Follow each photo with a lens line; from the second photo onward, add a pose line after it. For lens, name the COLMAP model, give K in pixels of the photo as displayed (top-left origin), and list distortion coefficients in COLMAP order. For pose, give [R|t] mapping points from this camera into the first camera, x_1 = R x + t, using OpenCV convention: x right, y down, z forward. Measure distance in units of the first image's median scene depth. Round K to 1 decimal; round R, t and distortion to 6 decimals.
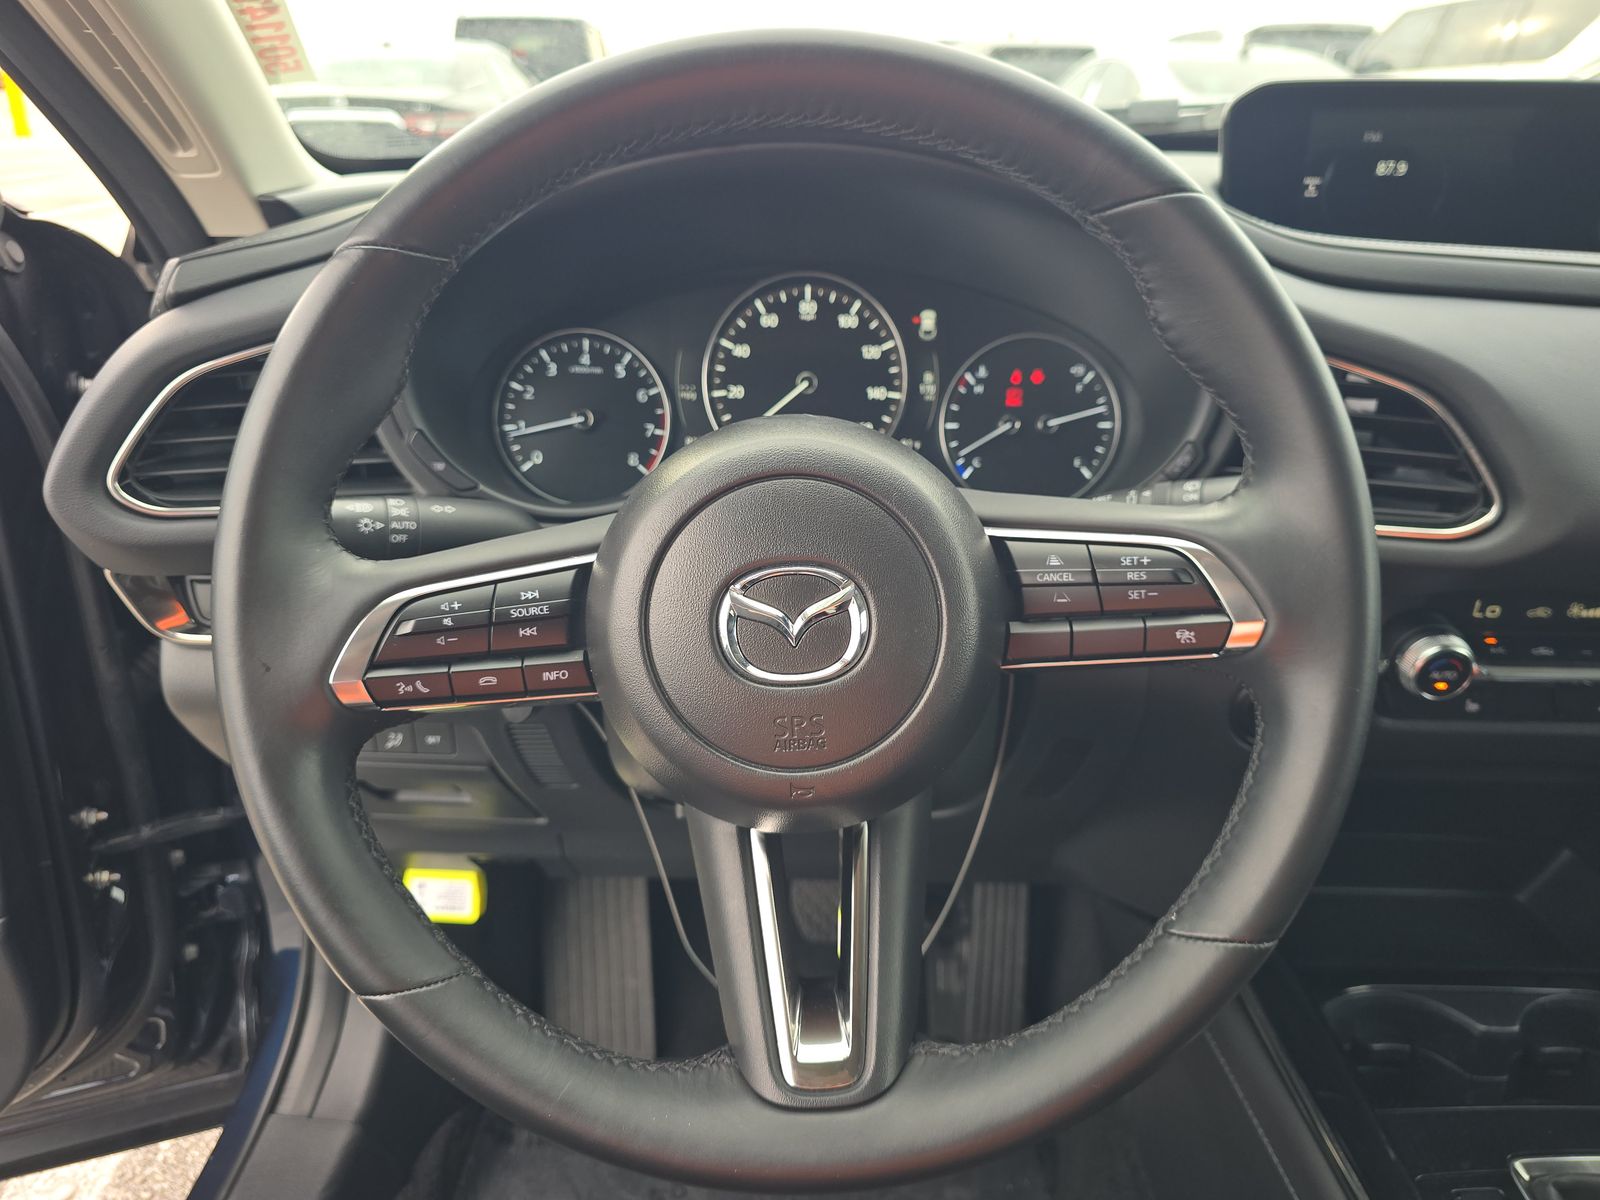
lens RADIAL K [[1083.1, 0, 800.0], [0, 1083.1, 600.0], [0, 0, 1]] dist [-0.006096, -0.003006]
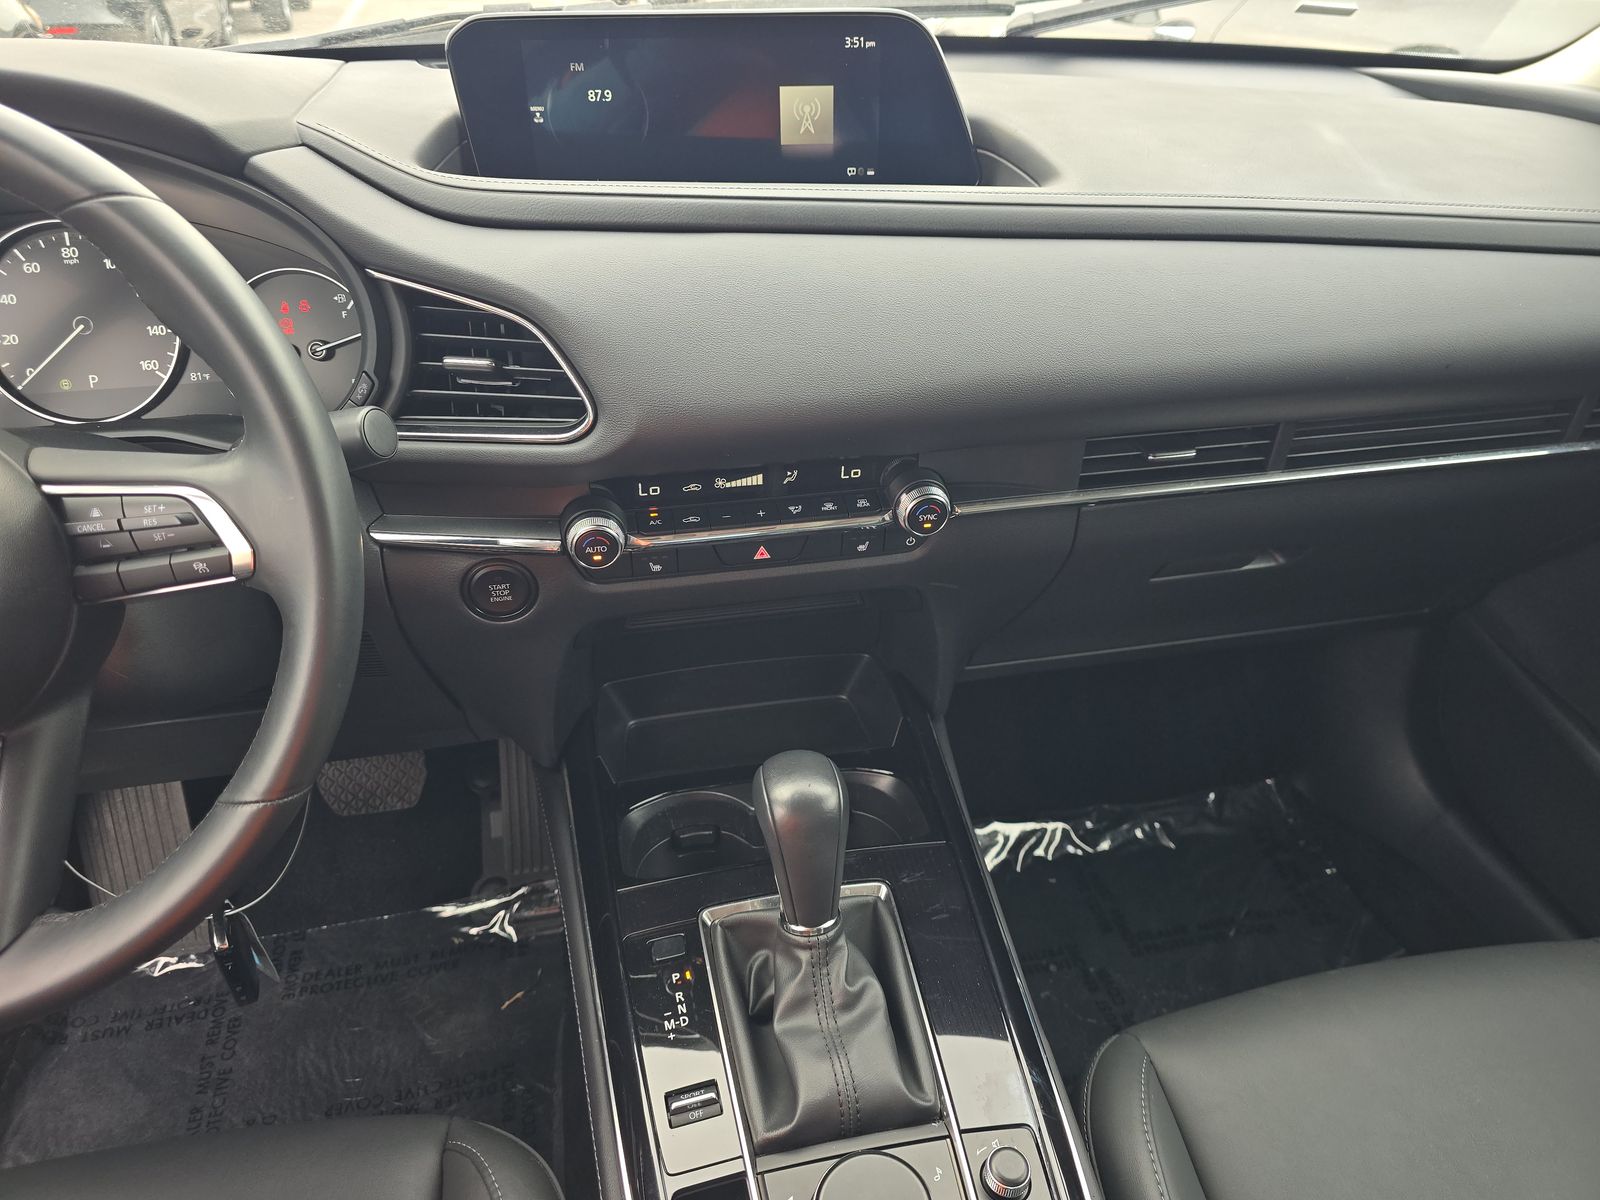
lens RADIAL K [[1066.8, 0, 800.0], [0, 1066.8, 600.0], [0, 0, 1]] dist [-0.000898, -0.004006]
pose [[0.974389, -0.123423, 0.187971, 0.569466], [0.096214, 0.984358, 0.147589, -0.030492], [-0.203247, -0.125723, 0.971022, -0.226457]]
